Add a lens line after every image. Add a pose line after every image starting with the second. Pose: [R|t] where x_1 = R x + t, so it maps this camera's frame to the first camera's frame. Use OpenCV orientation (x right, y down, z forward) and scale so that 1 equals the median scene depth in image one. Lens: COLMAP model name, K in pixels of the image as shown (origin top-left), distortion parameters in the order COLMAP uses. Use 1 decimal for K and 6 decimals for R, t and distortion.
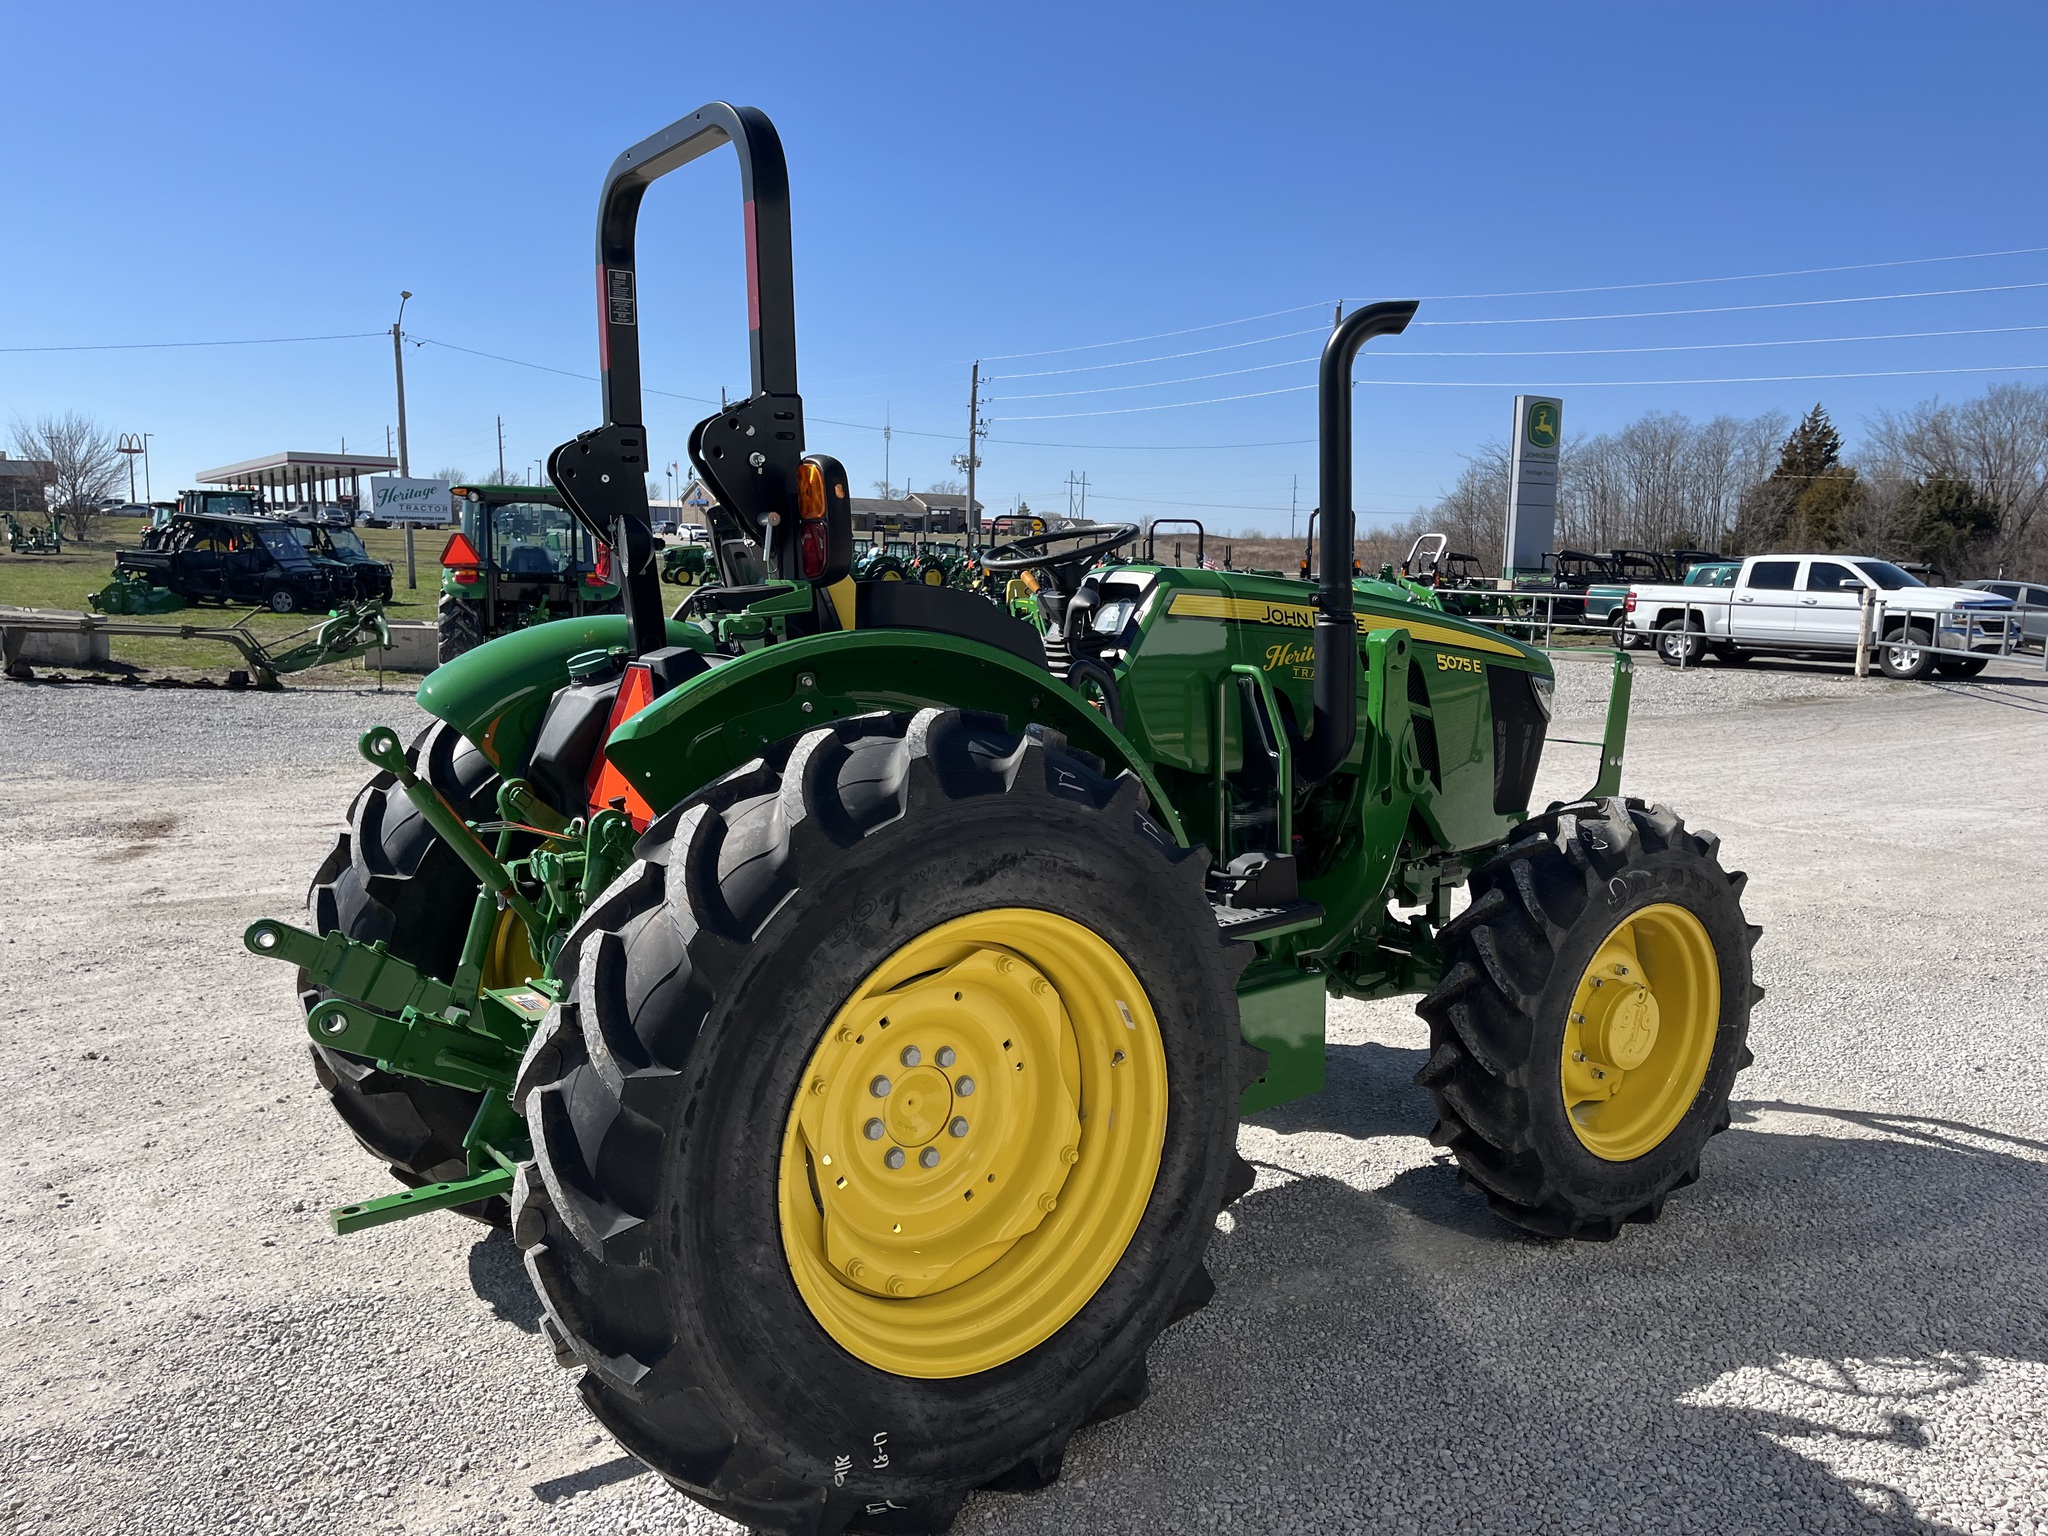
lens RADIAL K [[1545.5, 0, 1017.6], [0, 1545.5, 752.6], [0, 0, 1]] dist [0.077517, -0.103347]
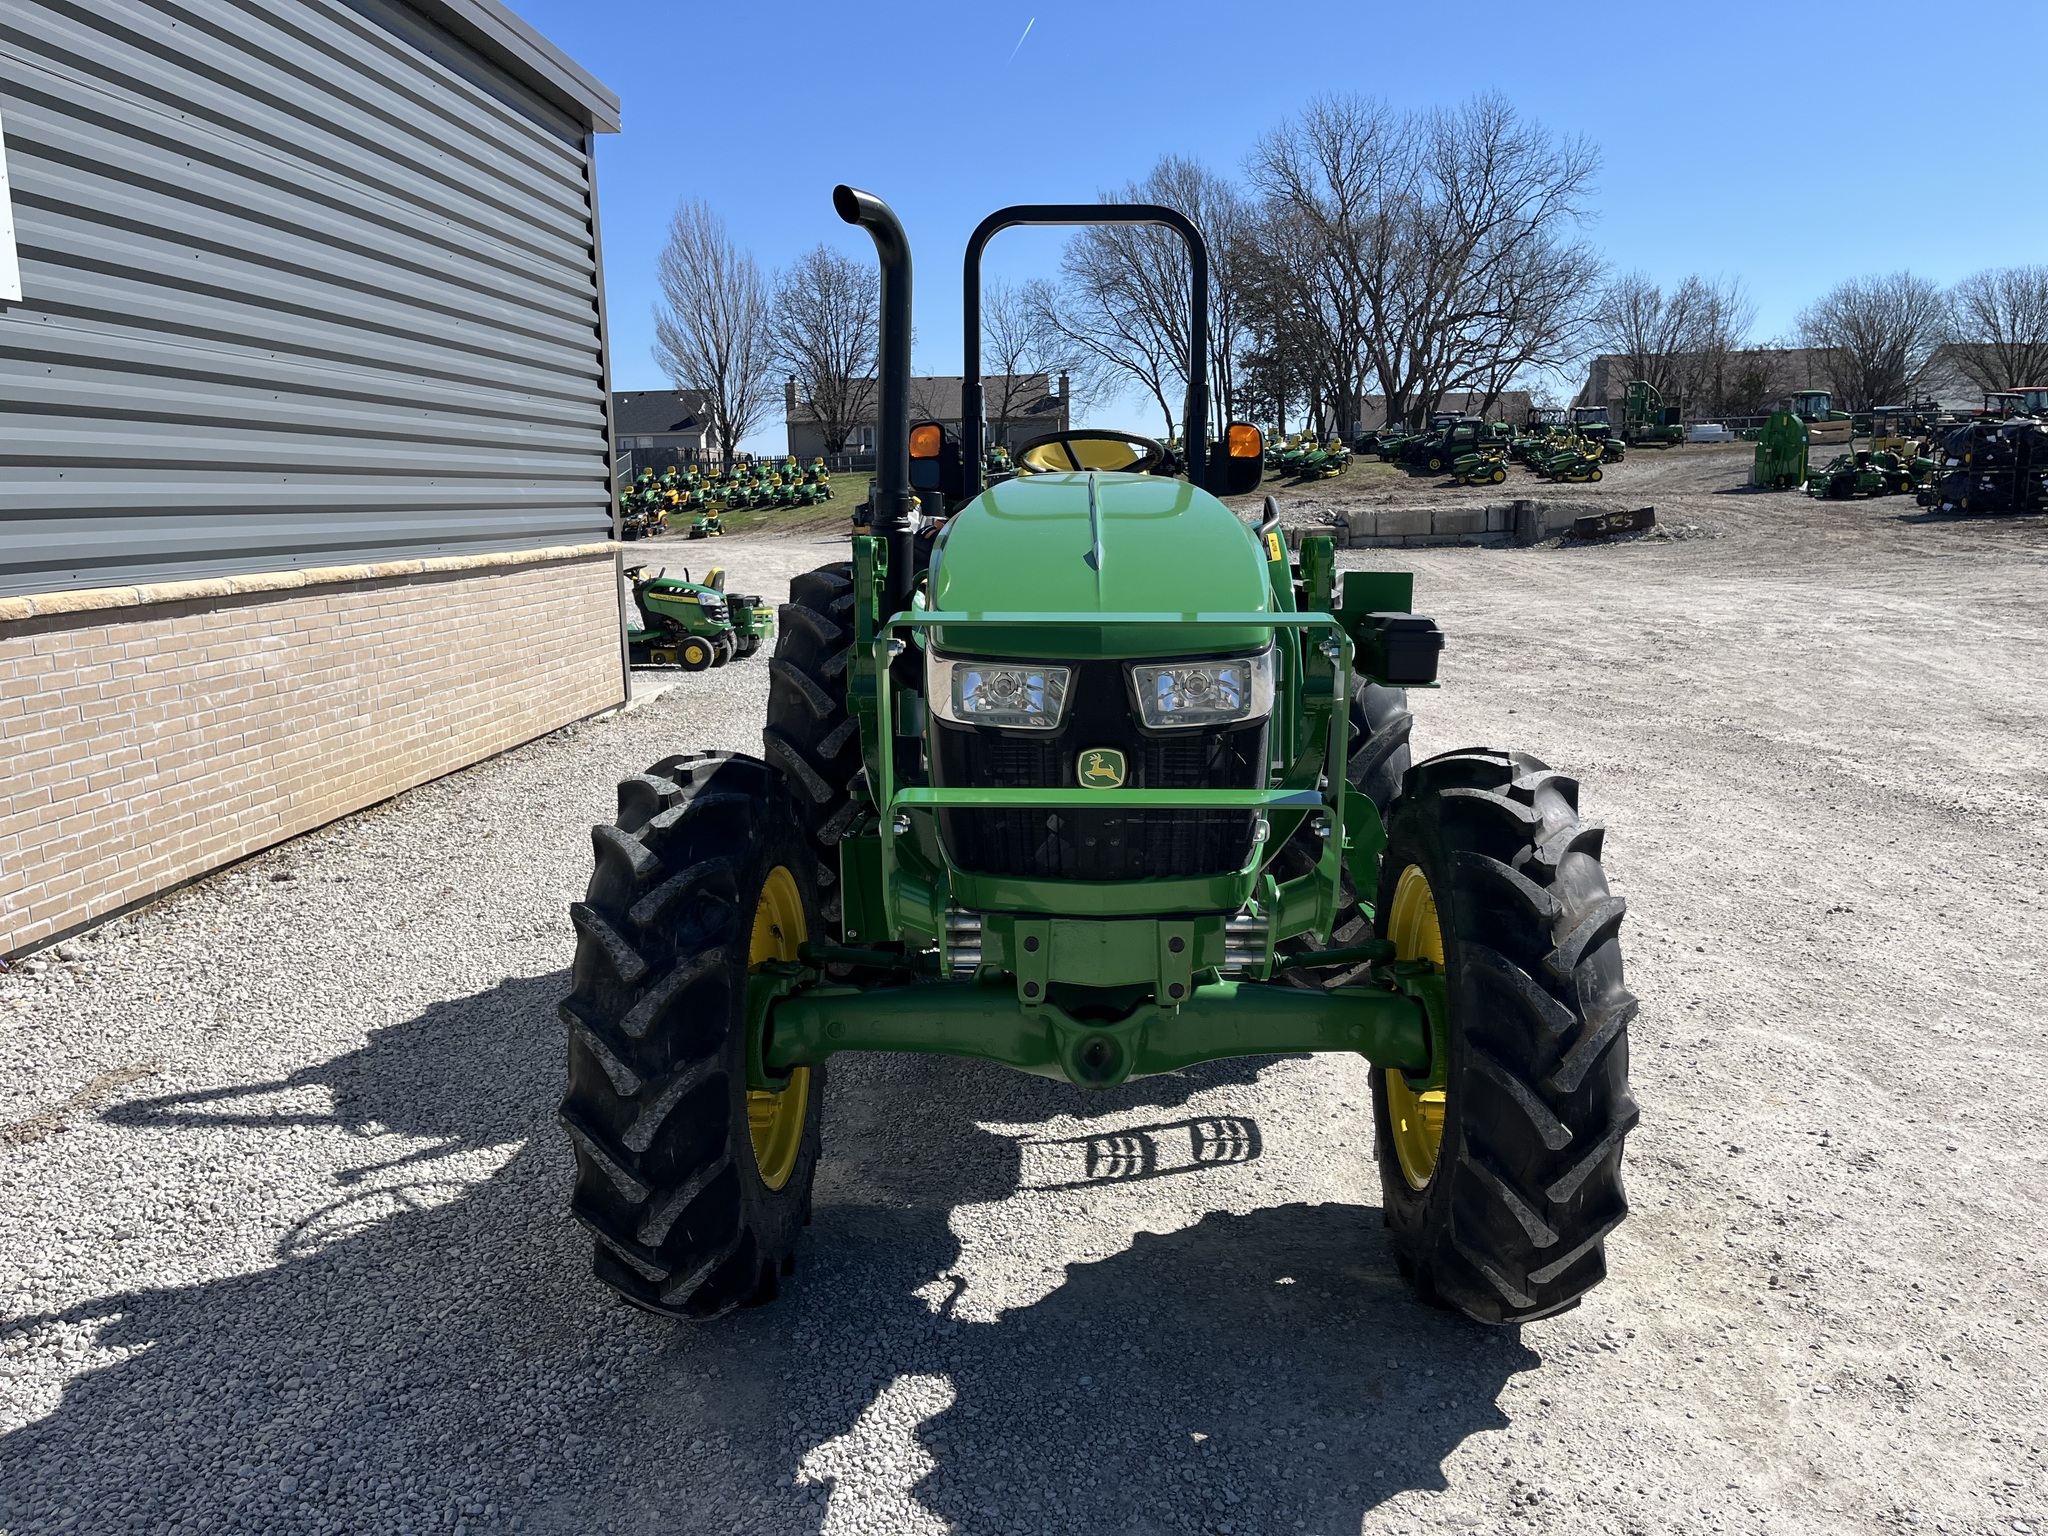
lens RADIAL K [[1546.9, 0, 1036.5], [0, 1546.9, 754.5], [0, 0, 1]] dist [0.074665, -0.100345]
pose [[-0.605383, 0.122880, -0.786392, 0.968459], [-0.089794, 0.971159, 0.220877, -0.173923], [0.790853, 0.204328, -0.576889, 1.714735]]
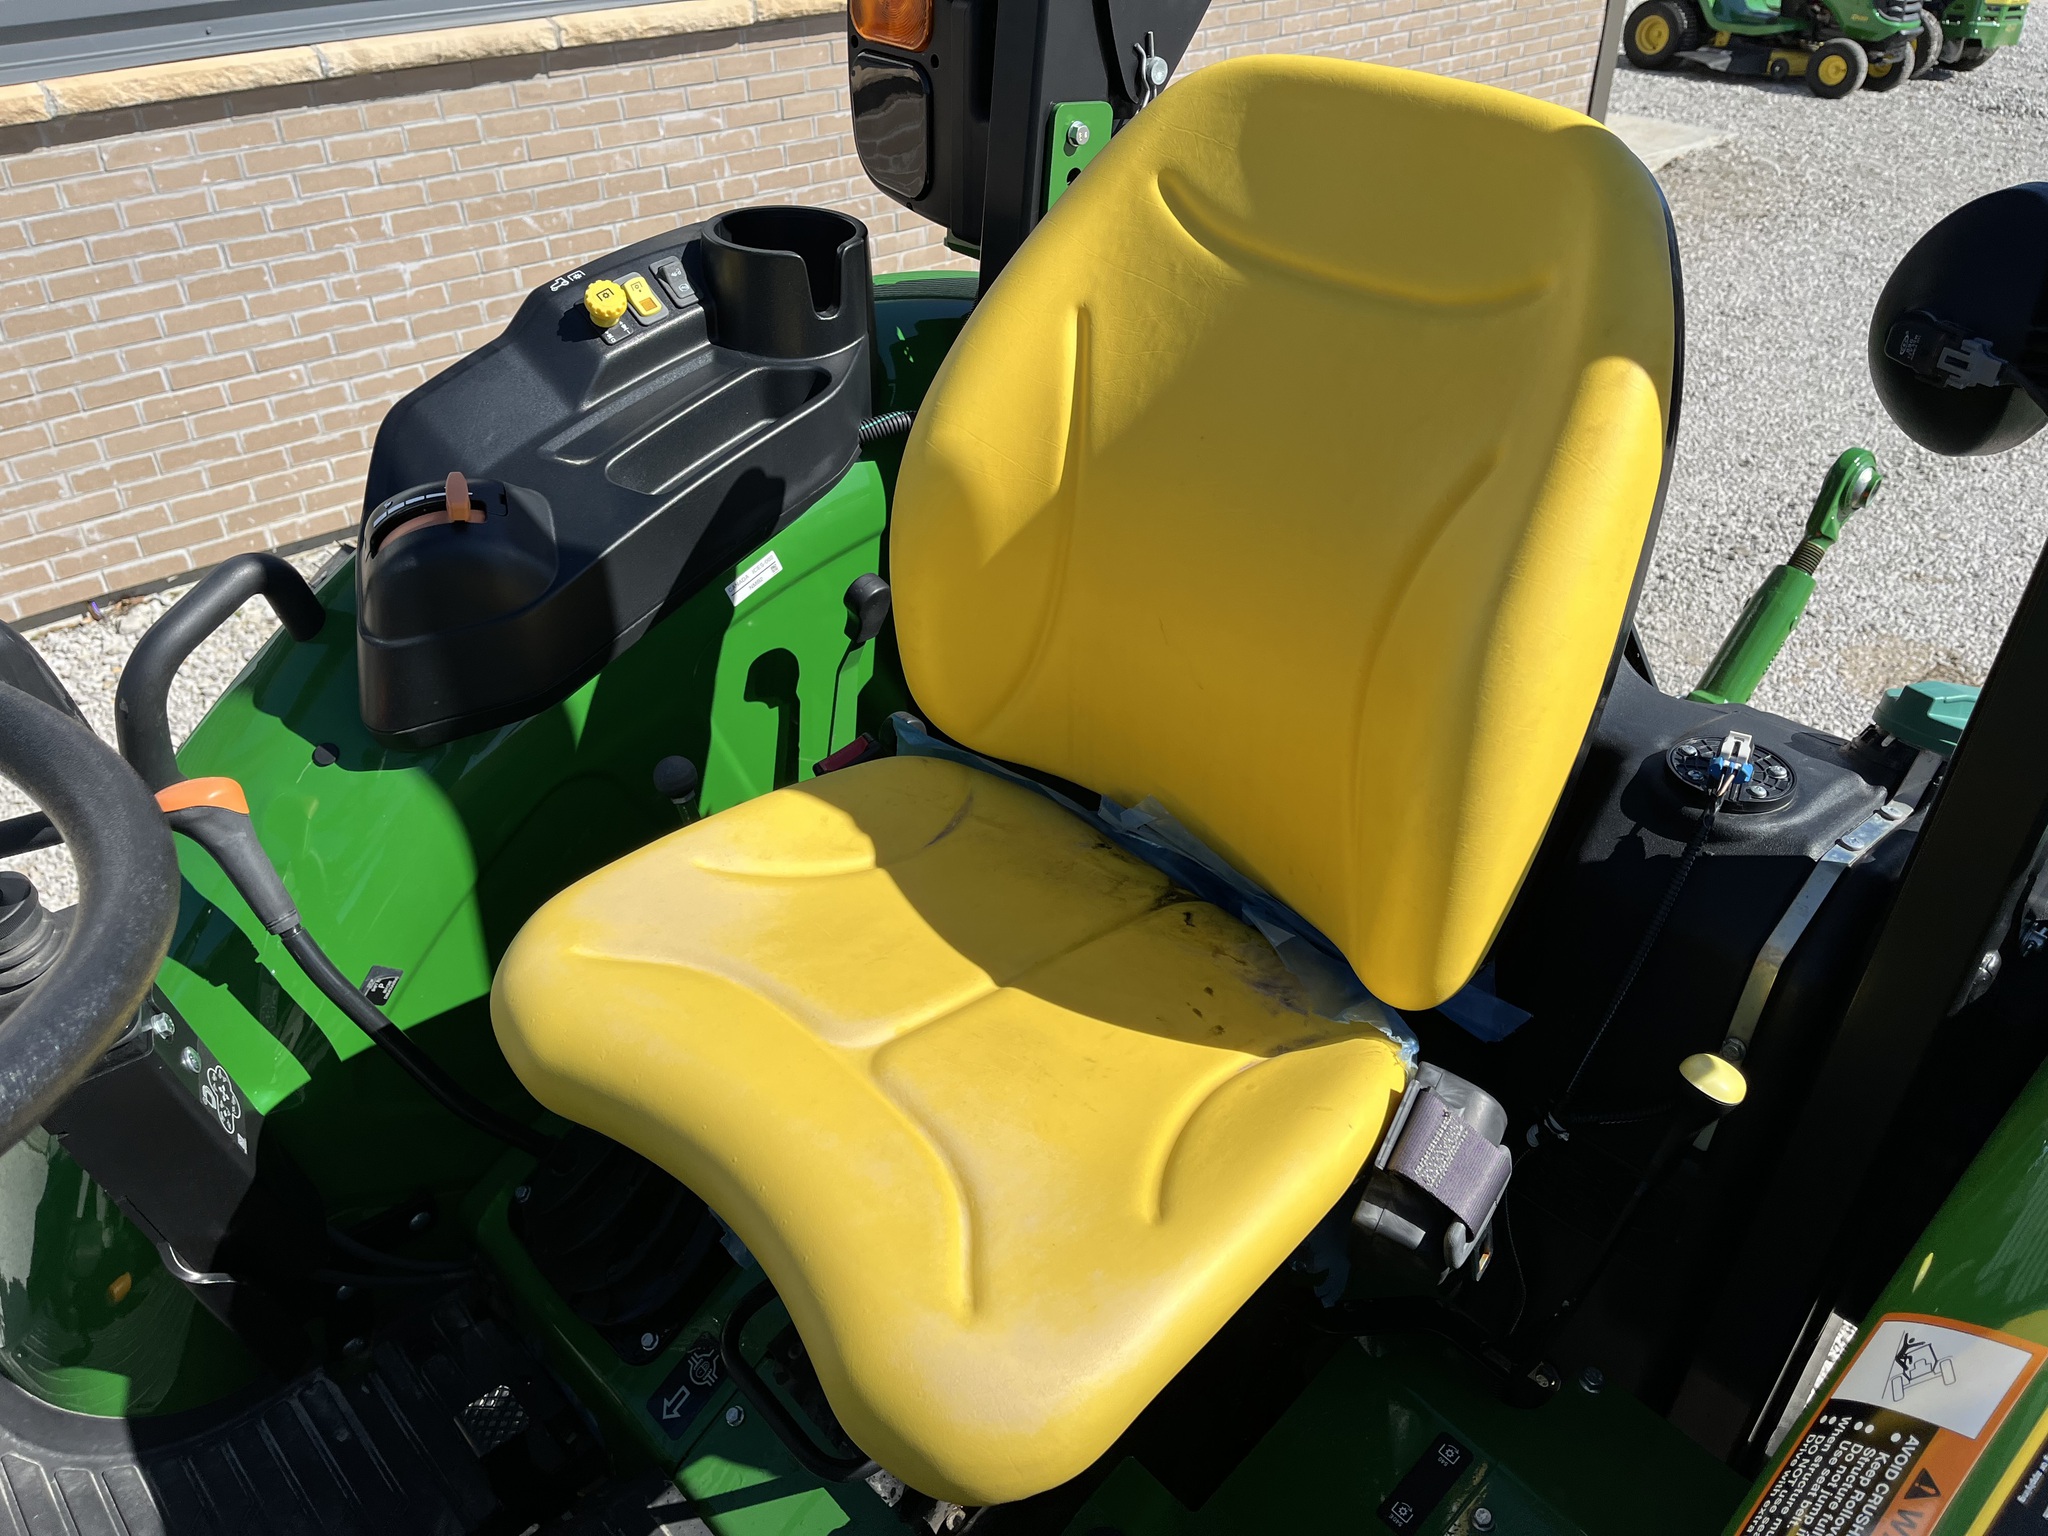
lens RADIAL K [[1546.9, 0, 1036.5], [0, 1546.9, 754.5], [0, 0, 1]] dist [0.074665, -0.100345]
pose [[-0.992187, 0.057606, -0.110664, -0.076248], [-0.027215, 0.765718, 0.642600, -0.213475], [0.121755, 0.640591, -0.758168, 1.128674]]
